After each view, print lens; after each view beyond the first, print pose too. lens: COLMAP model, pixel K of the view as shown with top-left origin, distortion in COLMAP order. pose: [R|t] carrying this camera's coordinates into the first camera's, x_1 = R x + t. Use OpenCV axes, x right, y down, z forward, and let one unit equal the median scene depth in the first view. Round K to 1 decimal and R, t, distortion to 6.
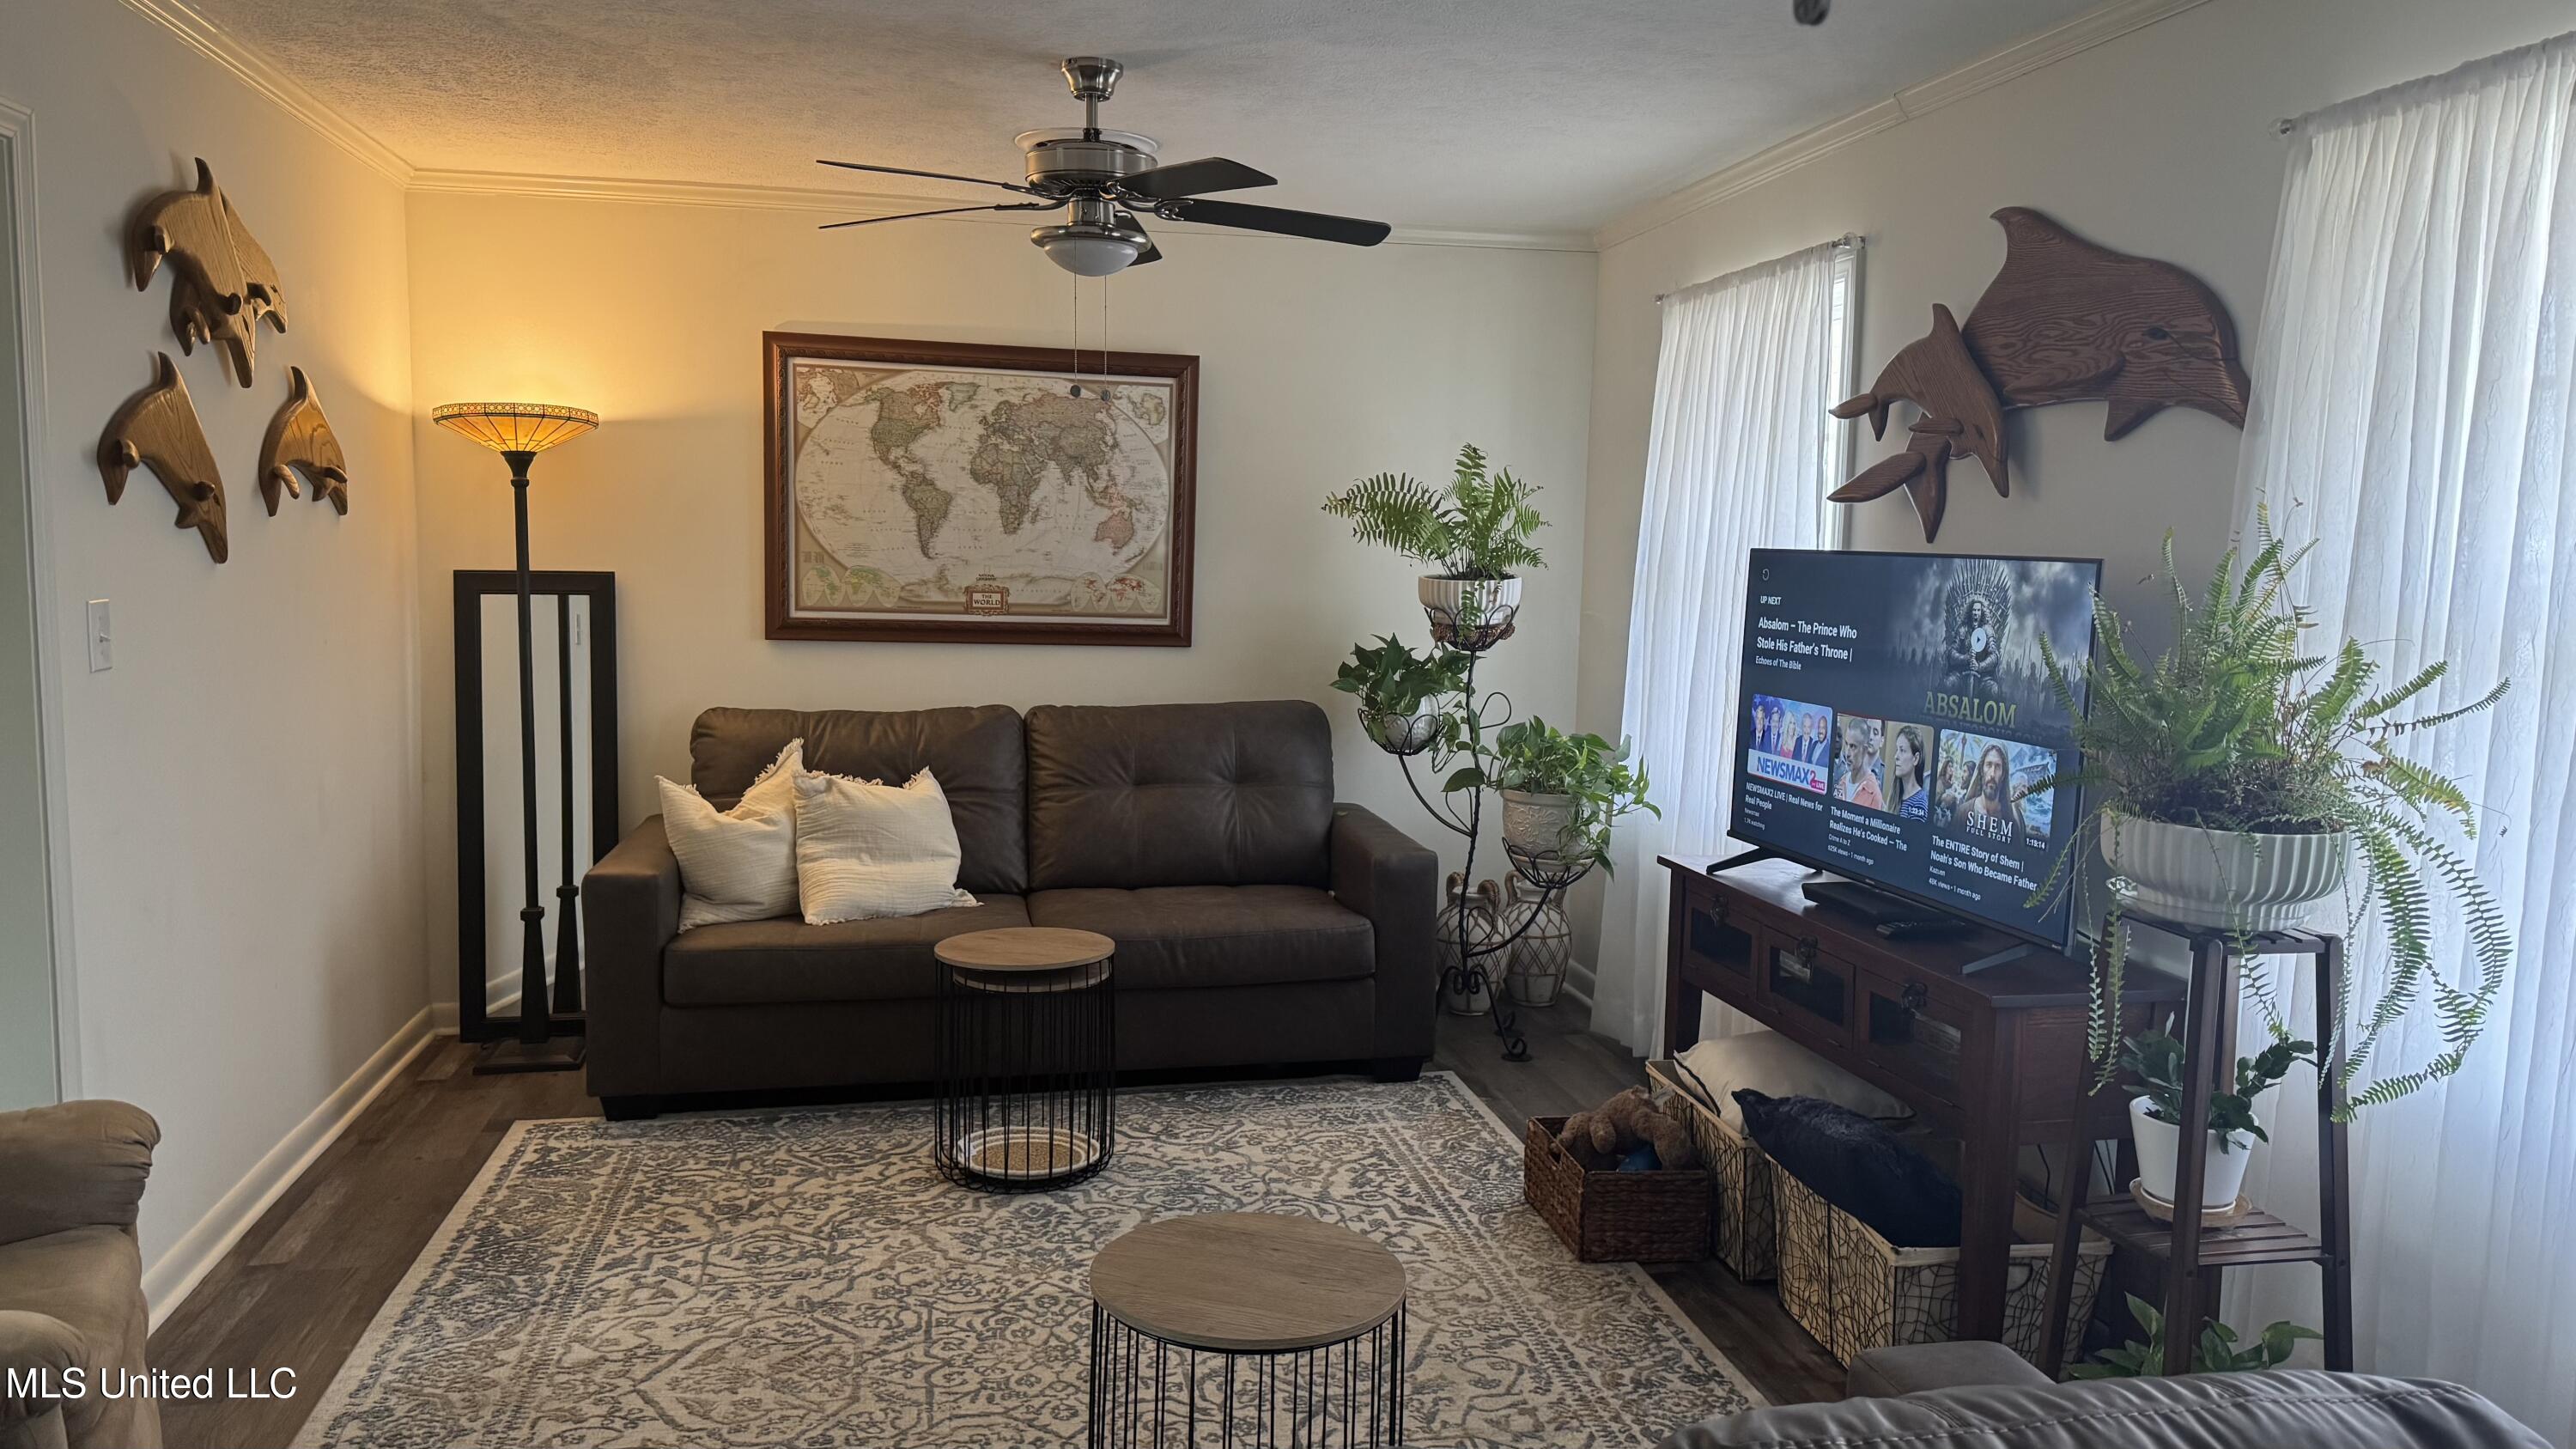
lens RADIAL K [[1800.9, 0, 1294.4], [0, 1800.9, 718.3], [0, 0, 1]] dist [0.026070, -0.018434]
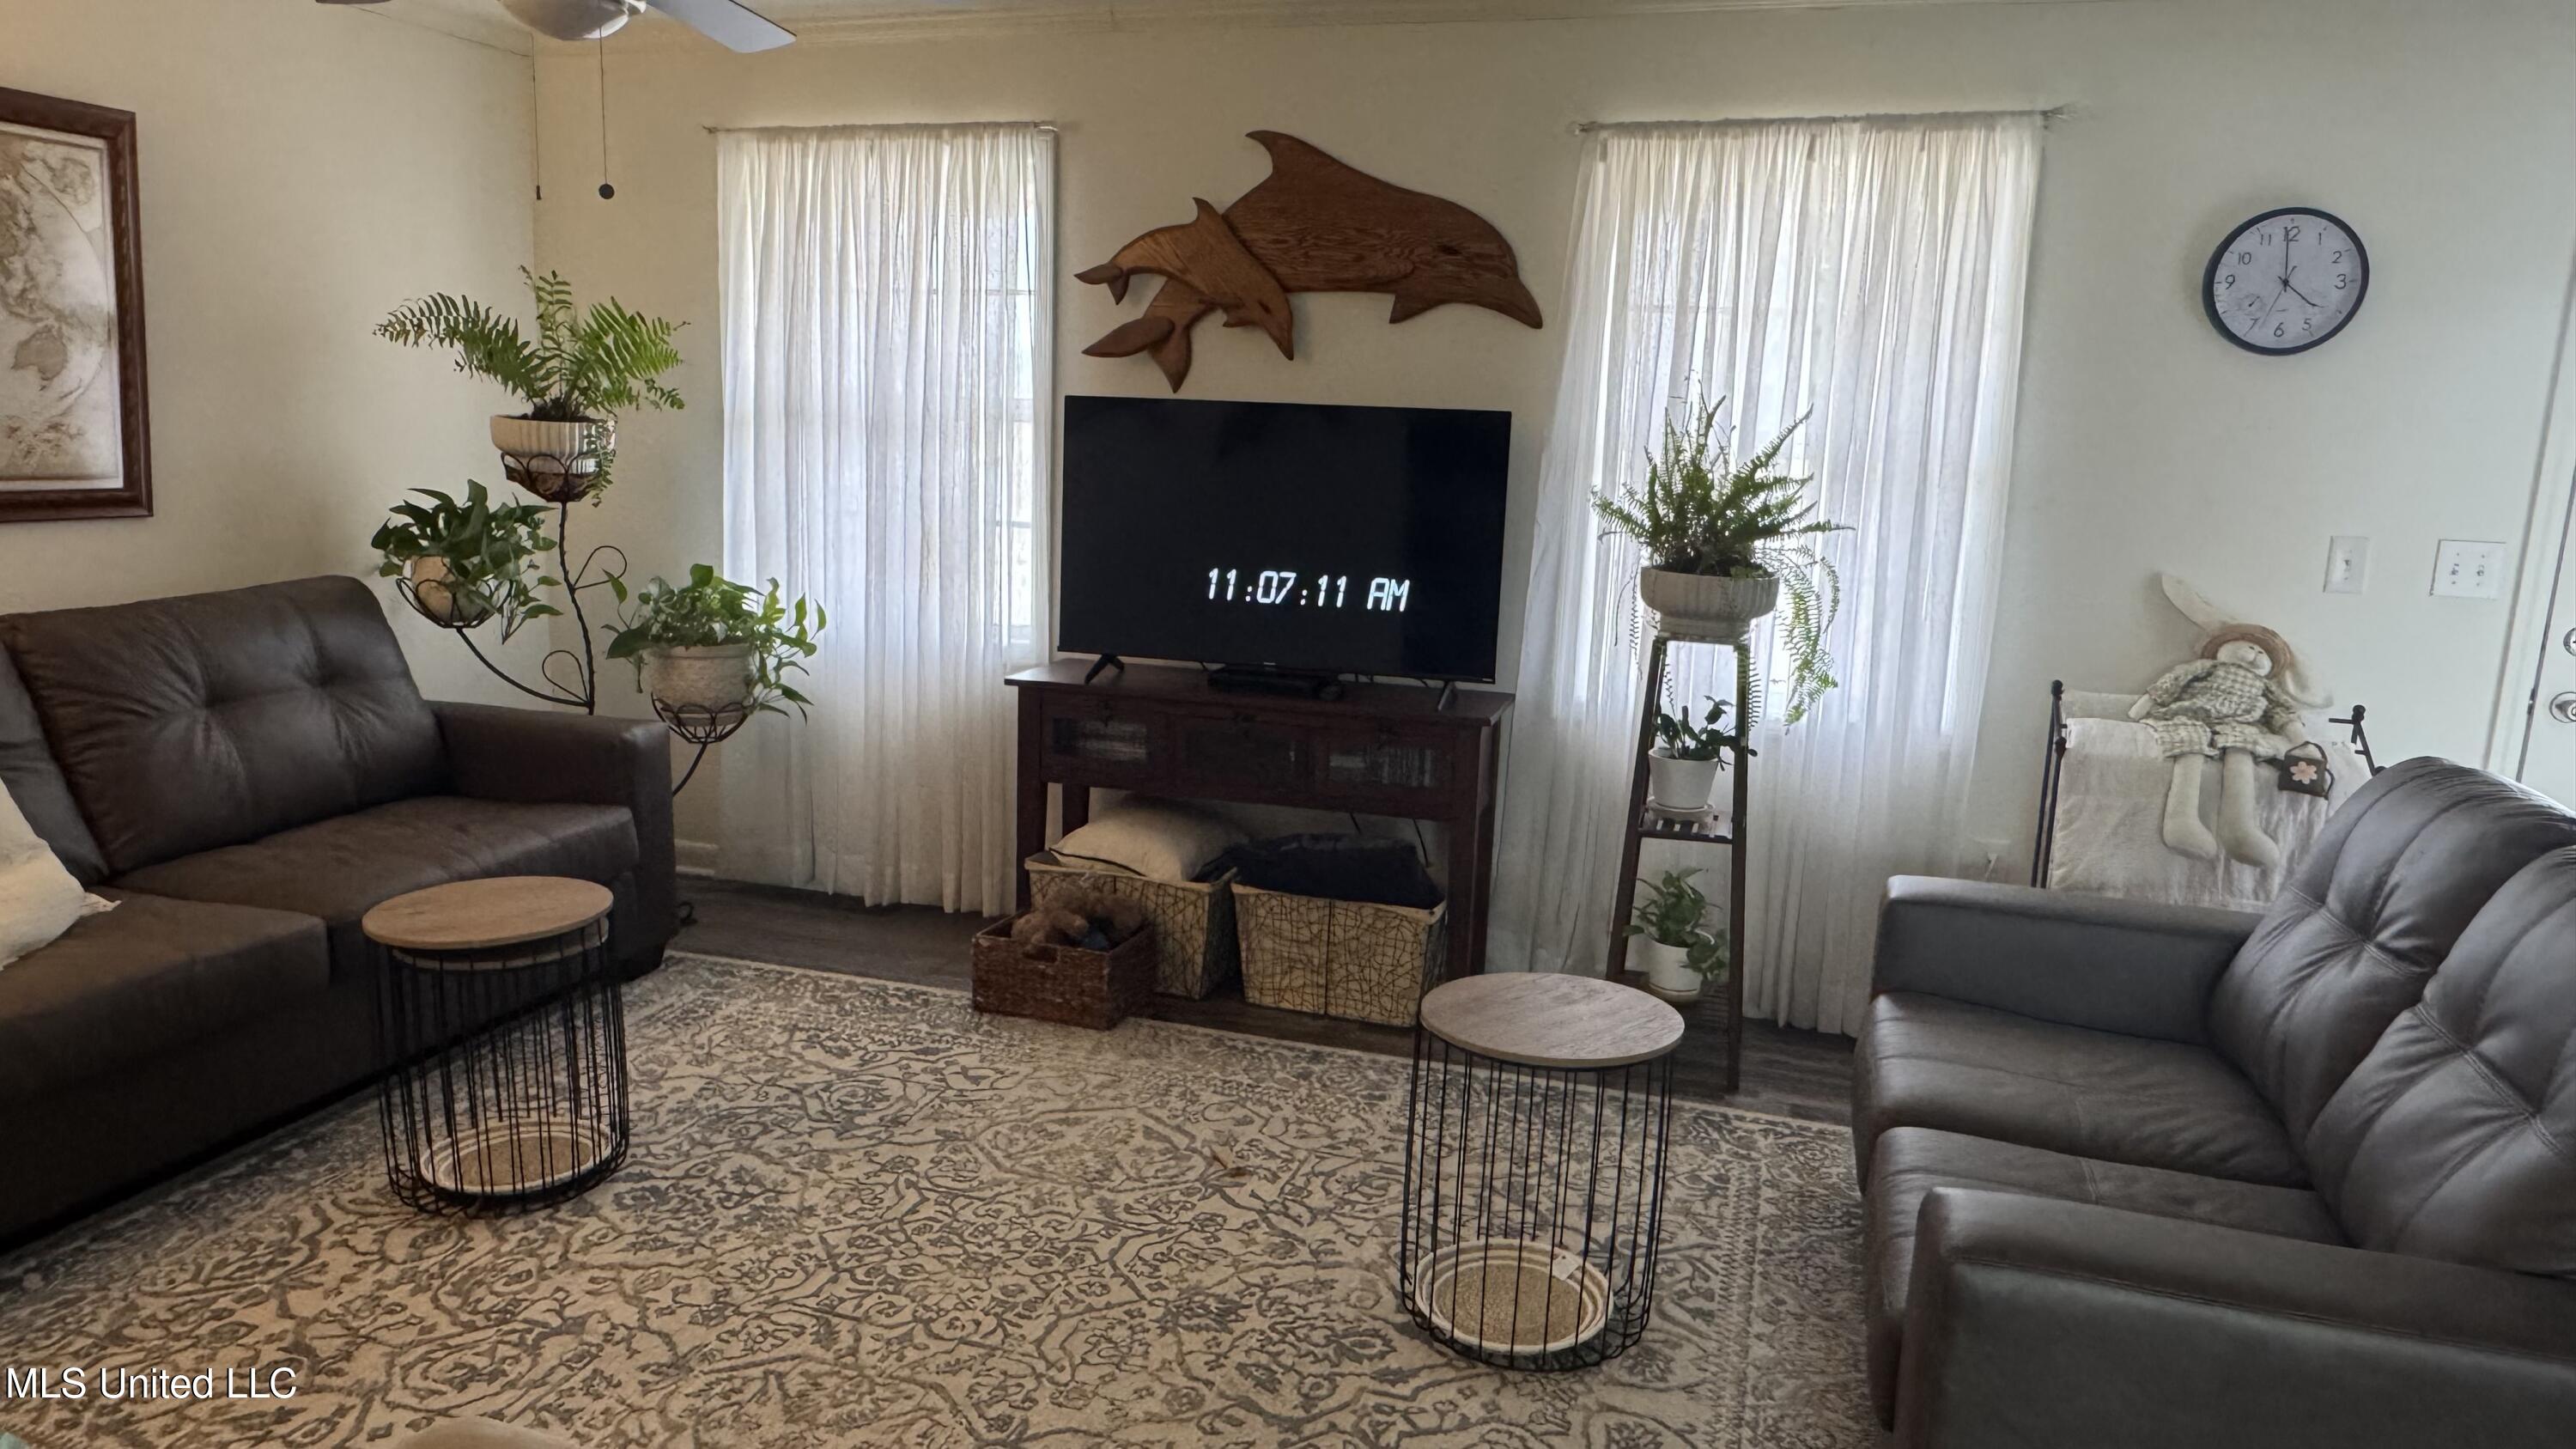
lens RADIAL K [[1693.3, 0, 1283.8], [0, 1693.3, 728.0], [0, 0, 1]] dist [-0.004800, -0.012811]
pose [[0.471921, -0.155252, 0.867864, -0.632255], [0.068159, 0.987852, 0.139653, -0.026602], [-0.879002, -0.006753, 0.476770, 0.366766]]
